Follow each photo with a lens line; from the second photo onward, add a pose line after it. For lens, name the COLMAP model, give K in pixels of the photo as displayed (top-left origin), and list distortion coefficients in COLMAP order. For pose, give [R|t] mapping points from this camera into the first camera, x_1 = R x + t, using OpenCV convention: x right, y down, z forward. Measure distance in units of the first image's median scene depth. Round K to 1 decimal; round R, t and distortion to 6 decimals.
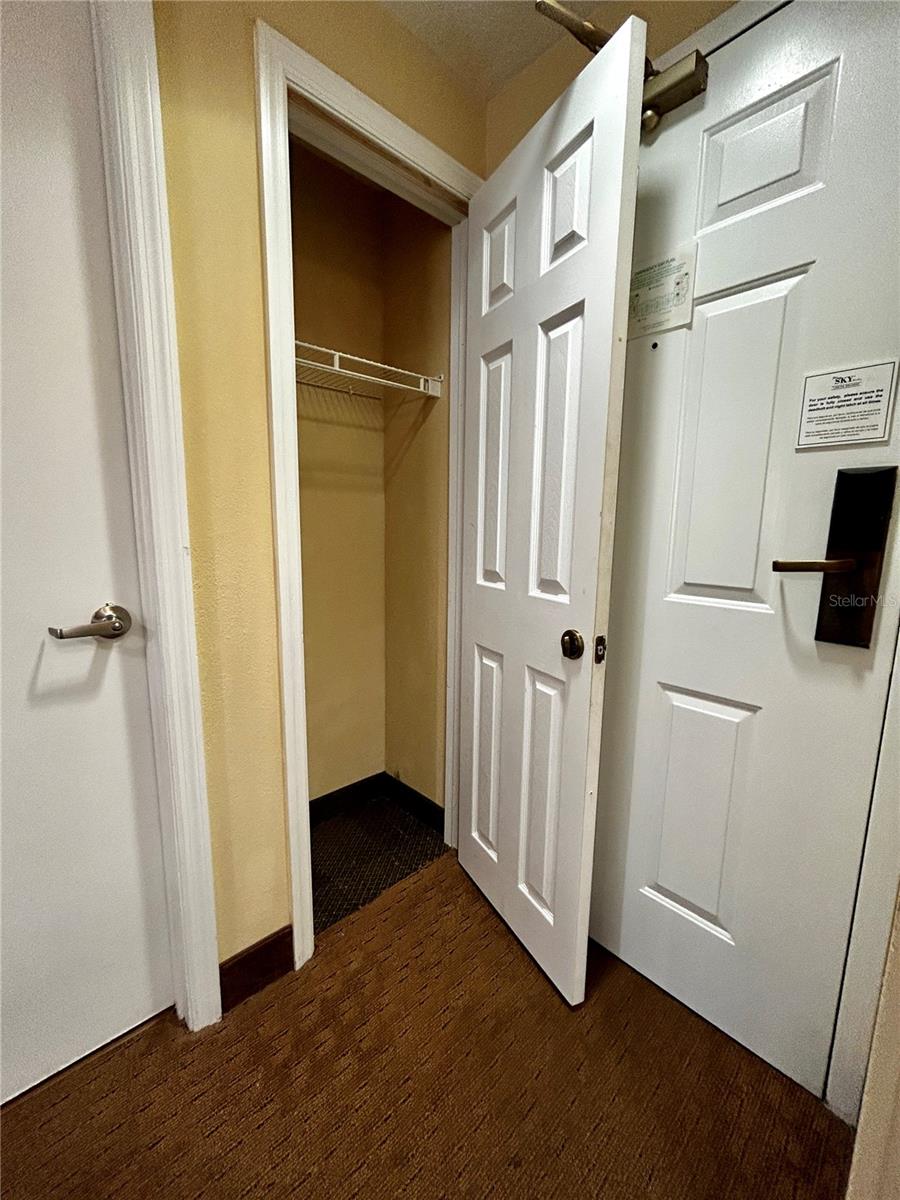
lens RADIAL K [[486.8, 0, 446.8], [0, 486.8, 598.0], [0, 0, 1]] dist [0.000286, -0.000097]
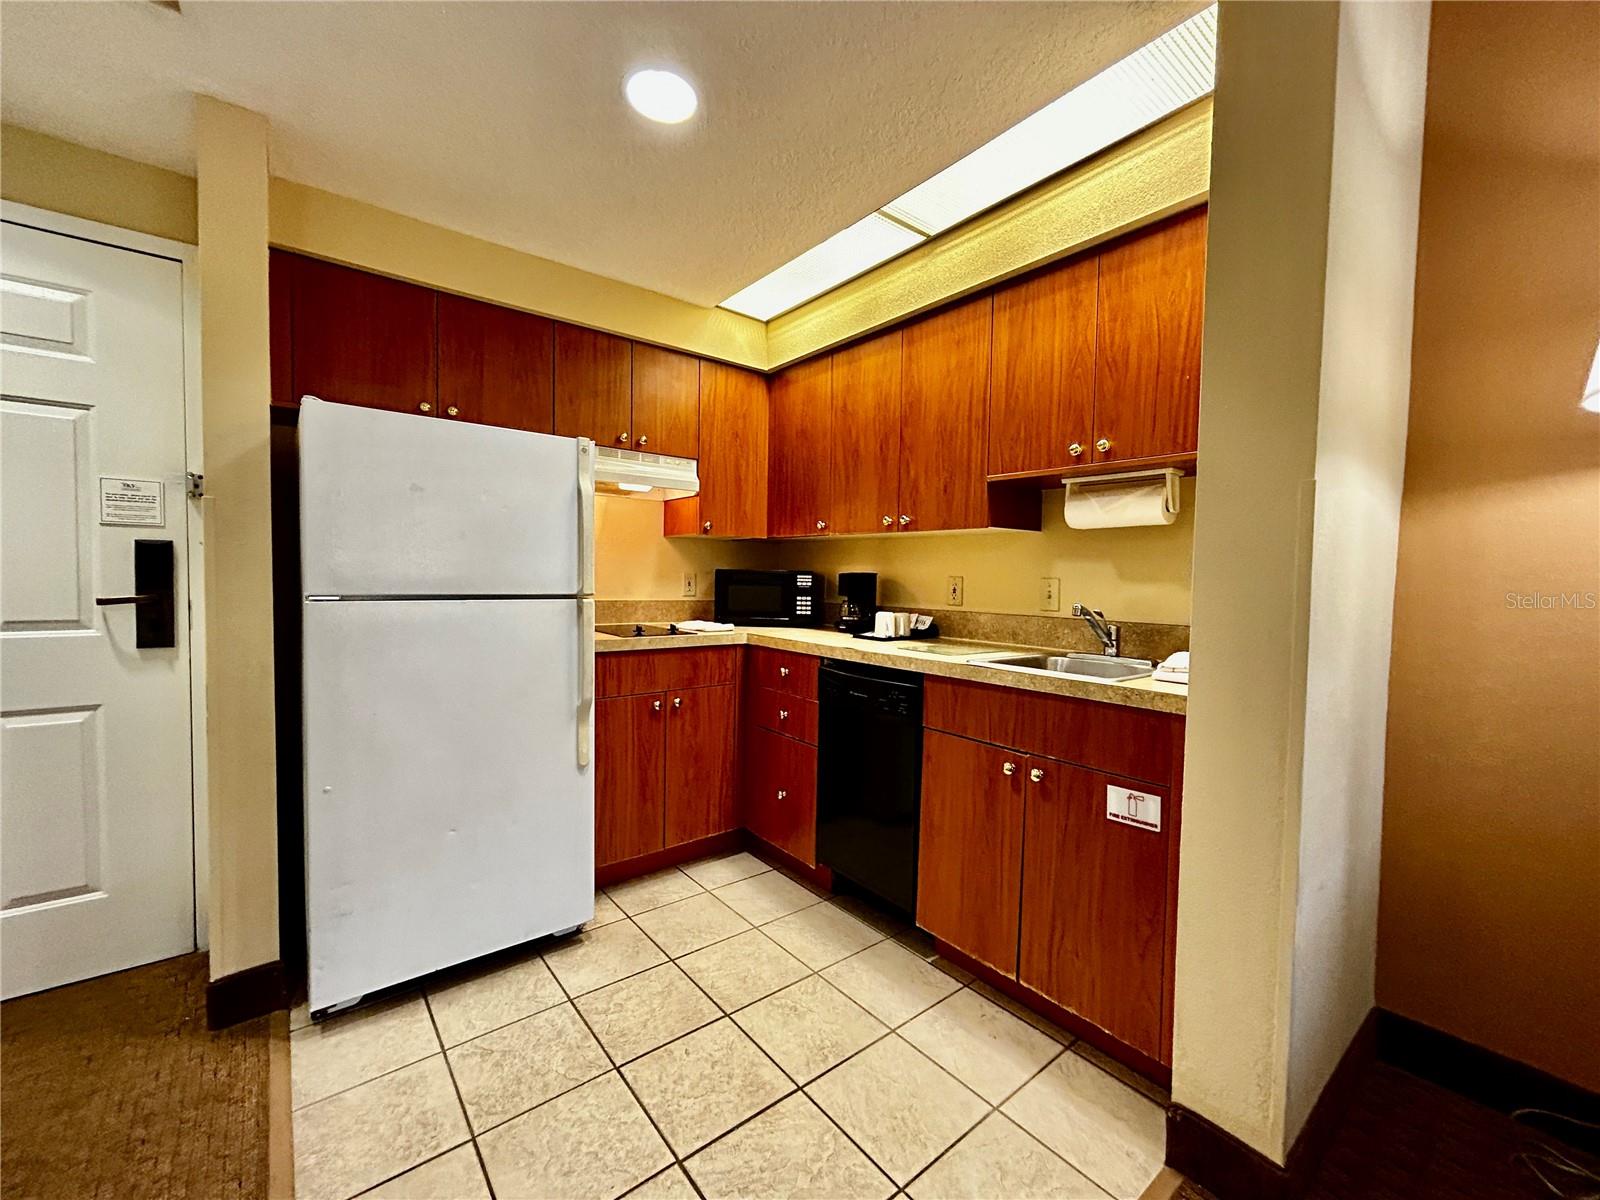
lens RADIAL K [[649.1, 0, 799.5], [0, 649.1, 606.1], [0, 0, 1]] dist [0.000286, -0.000097]
pose [[0.059459, -0.060957, 0.996368, -1.197334], [0.130403, 0.990055, 0.052789, 0.124811], [-0.989677, 0.126791, 0.066816, -1.269379]]
